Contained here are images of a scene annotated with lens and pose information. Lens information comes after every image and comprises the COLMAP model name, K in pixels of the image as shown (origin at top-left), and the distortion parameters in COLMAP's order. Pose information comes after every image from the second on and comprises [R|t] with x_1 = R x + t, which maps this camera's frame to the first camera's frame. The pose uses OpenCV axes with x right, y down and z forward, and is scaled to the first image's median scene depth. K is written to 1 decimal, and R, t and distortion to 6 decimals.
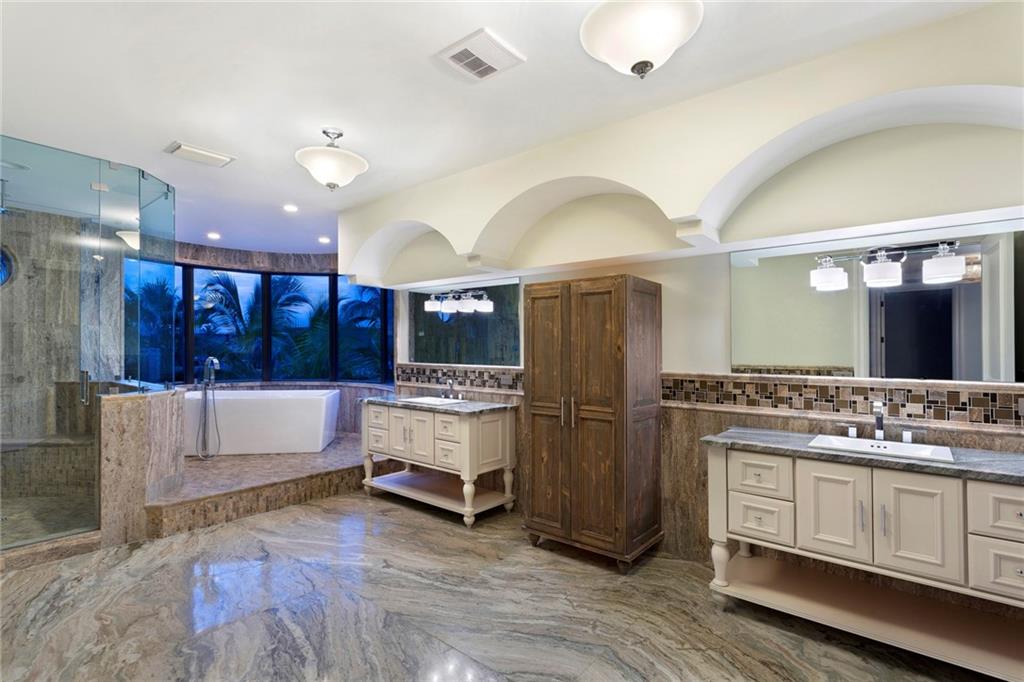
lens RADIAL K [[504.1, 0, 507.1], [0, 504.1, 341.8], [0, 0, 1]] dist [-0.002125, 0.004494]
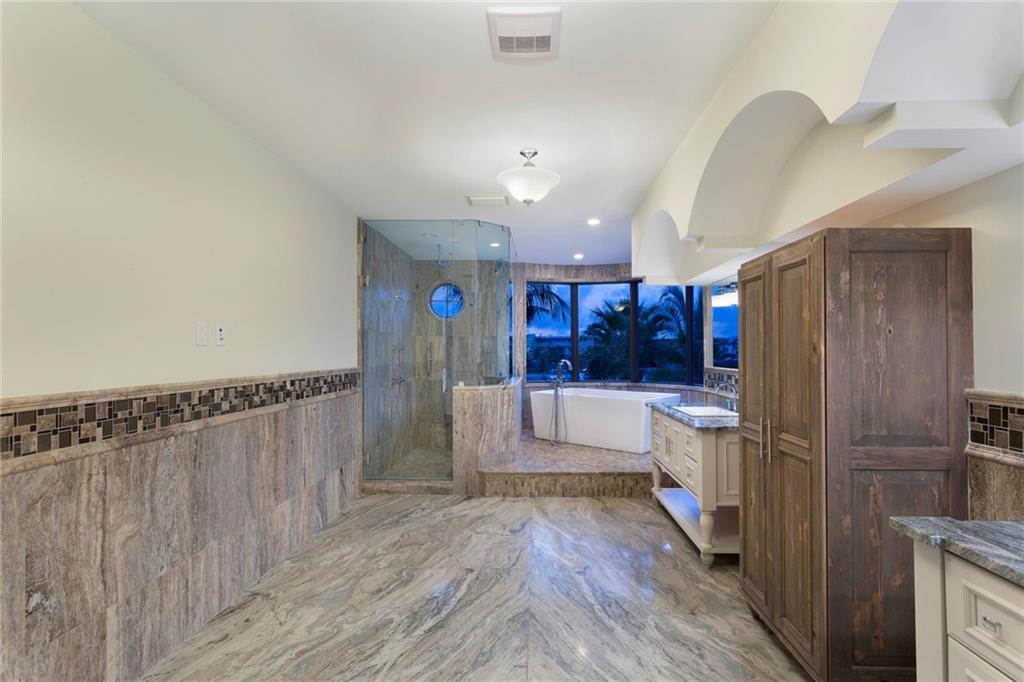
lens RADIAL K [[504.1, 0, 510.0], [0, 504.1, 346.5], [0, 0, 1]] dist [-0.002125, 0.004494]
pose [[0.606274, -0.016782, -0.795079, 0.410427], [0.019633, 0.999788, -0.006132, 0.006089], [0.795013, -0.011892, 0.606475, 0.261802]]
